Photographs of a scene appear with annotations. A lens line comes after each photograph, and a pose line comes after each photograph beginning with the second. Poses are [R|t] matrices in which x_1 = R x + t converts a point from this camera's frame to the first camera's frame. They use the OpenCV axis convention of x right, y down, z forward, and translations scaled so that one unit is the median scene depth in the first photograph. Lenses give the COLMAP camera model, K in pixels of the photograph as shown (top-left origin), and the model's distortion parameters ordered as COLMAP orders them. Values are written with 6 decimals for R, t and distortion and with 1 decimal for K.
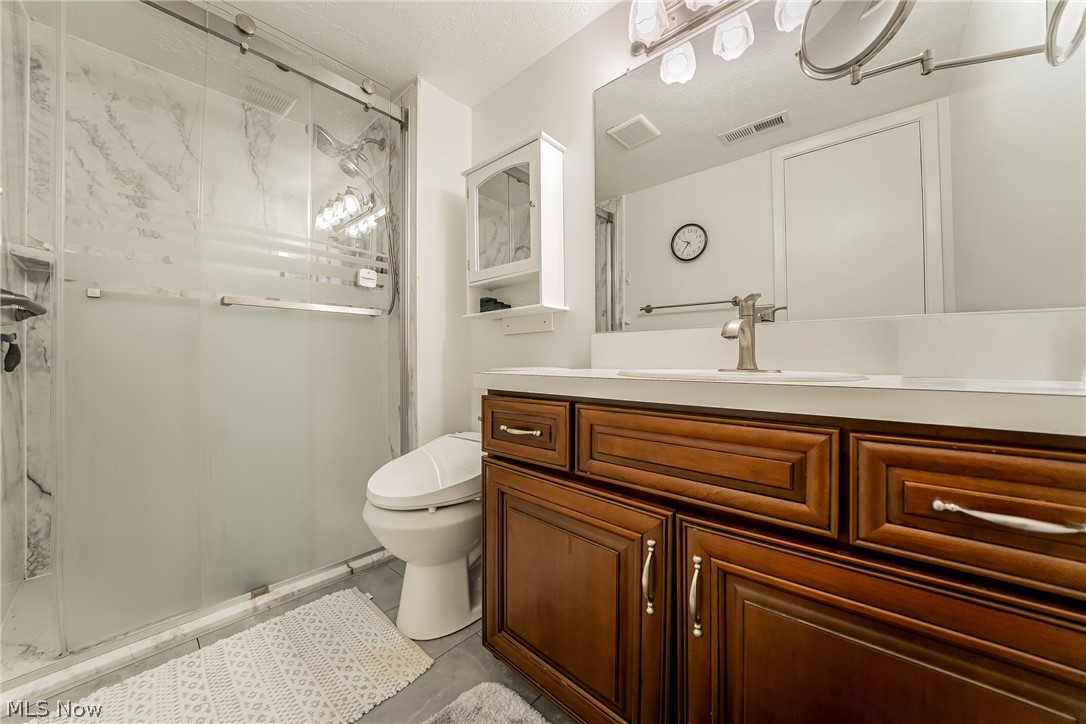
lens RADIAL K [[383.1, 0, 543.6], [0, 383.1, 358.2], [0, 0, 1]] dist [-0.021907, 0.000135]
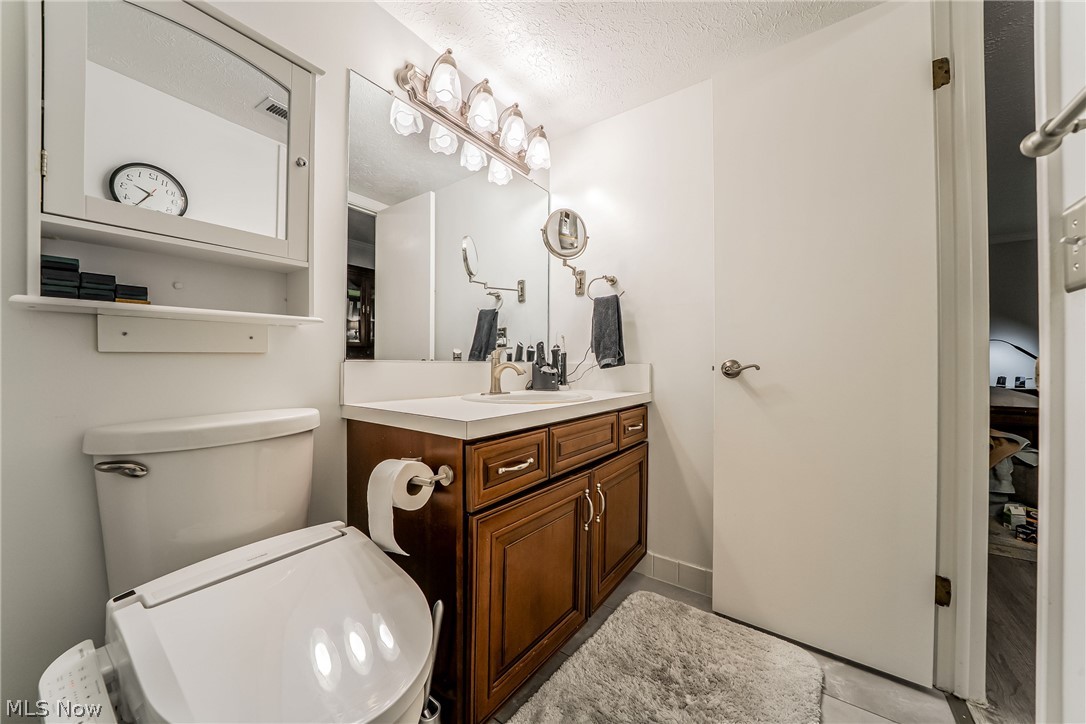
lens RADIAL K [[383.1, 0, 543.6], [0, 383.1, 358.2], [0, 0, 1]] dist [-0.021907, 0.000135]
pose [[-0.087572, 0.014792, 0.996048, -1.264184], [0.002746, 0.999890, -0.014608, -0.106667], [-0.996154, 0.001456, -0.087603, 1.122357]]
